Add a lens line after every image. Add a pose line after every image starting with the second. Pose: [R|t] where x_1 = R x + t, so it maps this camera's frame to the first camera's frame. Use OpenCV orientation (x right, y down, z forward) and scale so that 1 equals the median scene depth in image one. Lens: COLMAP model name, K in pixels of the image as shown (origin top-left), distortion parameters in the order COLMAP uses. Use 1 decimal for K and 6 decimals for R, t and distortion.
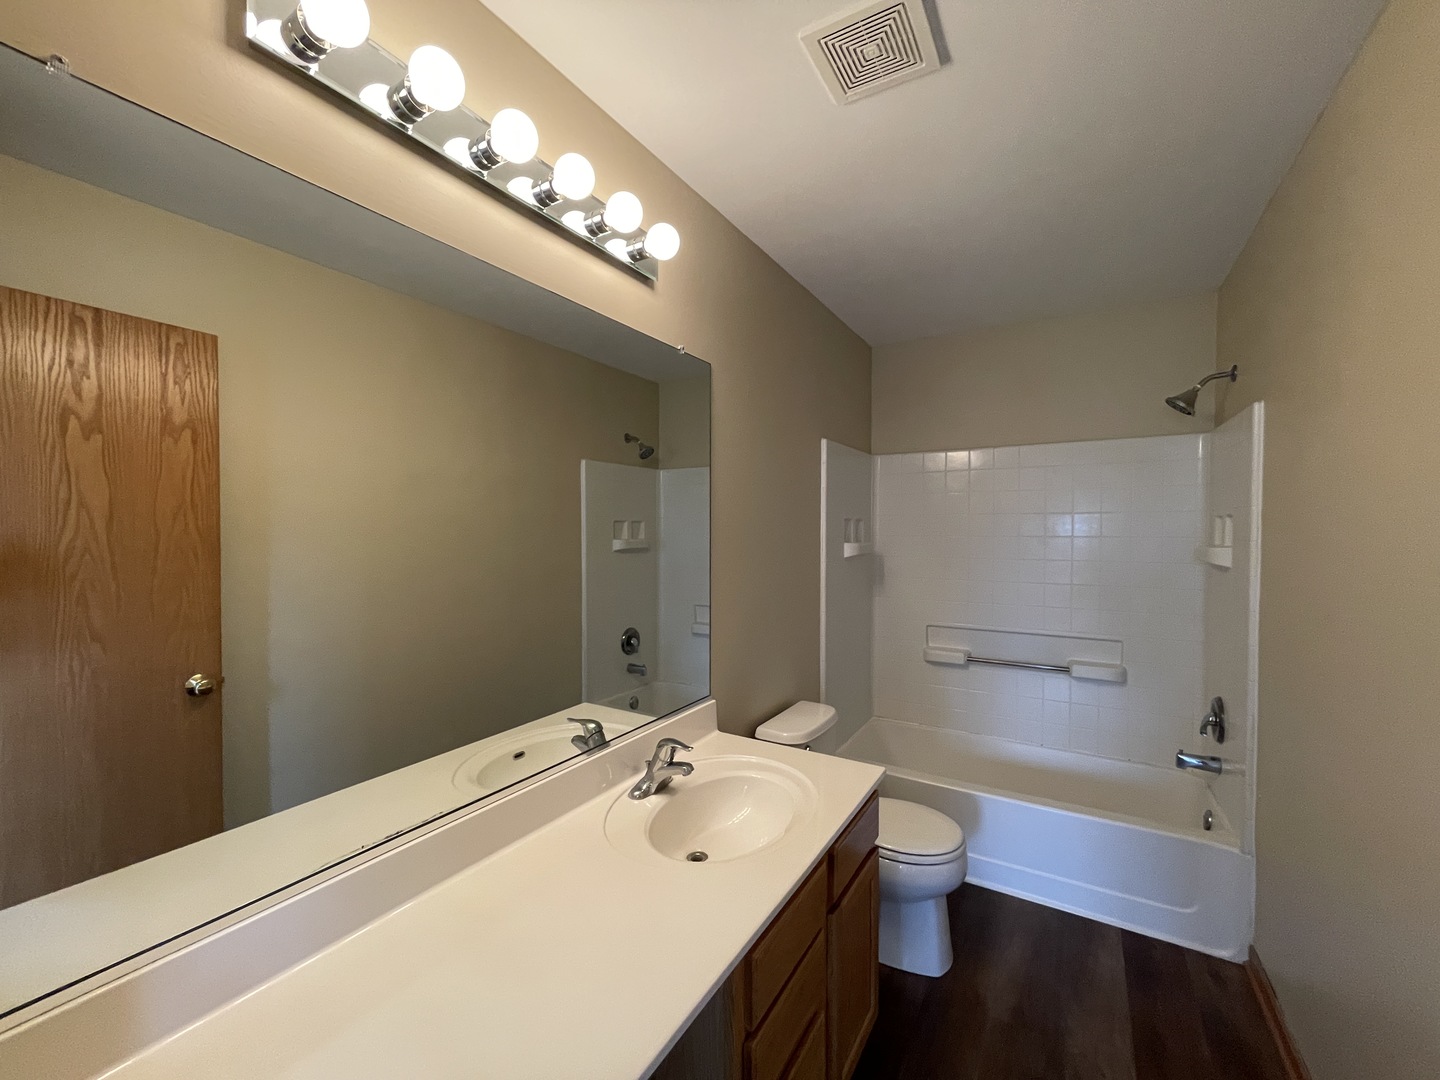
lens RADIAL K [[576.5, 0, 712.2], [0, 576.5, 537.7], [0, 0, 1]] dist [-0.000026, 0.000006]
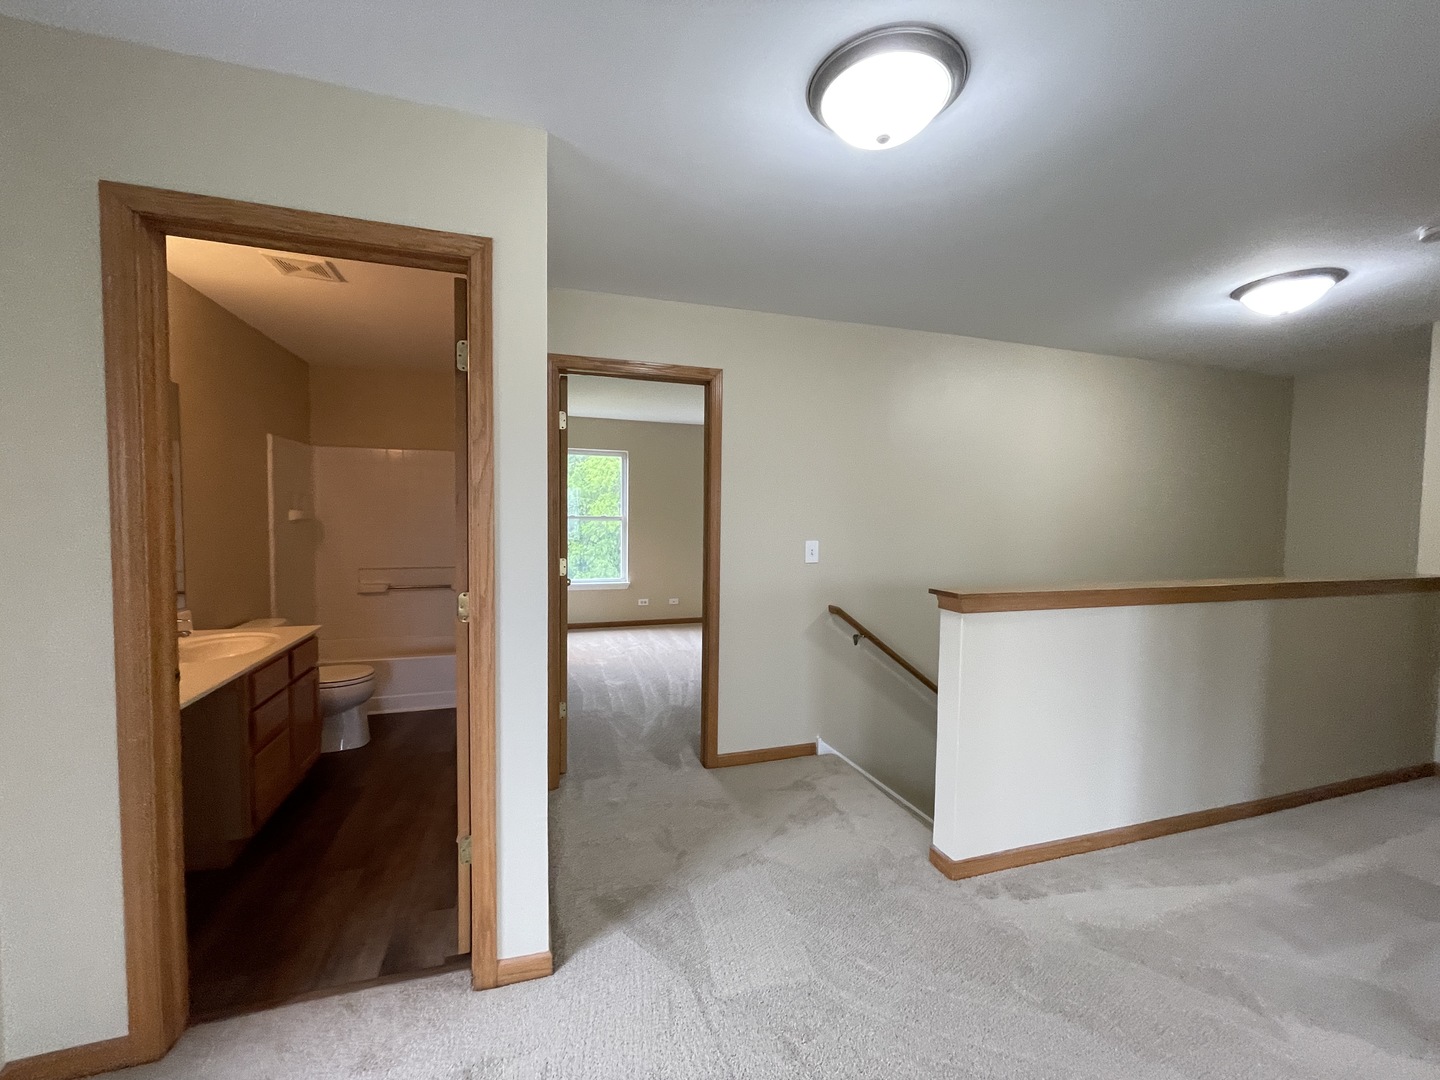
lens RADIAL K [[576.5, 0, 712.2], [0, 576.5, 537.7], [0, 0, 1]] dist [-0.000026, 0.000006]
pose [[0.647581, -0.024974, 0.761587, -0.172732], [0.004924, 0.999579, 0.028591, 0.040269], [-0.761980, -0.014765, 0.647432, -0.688253]]
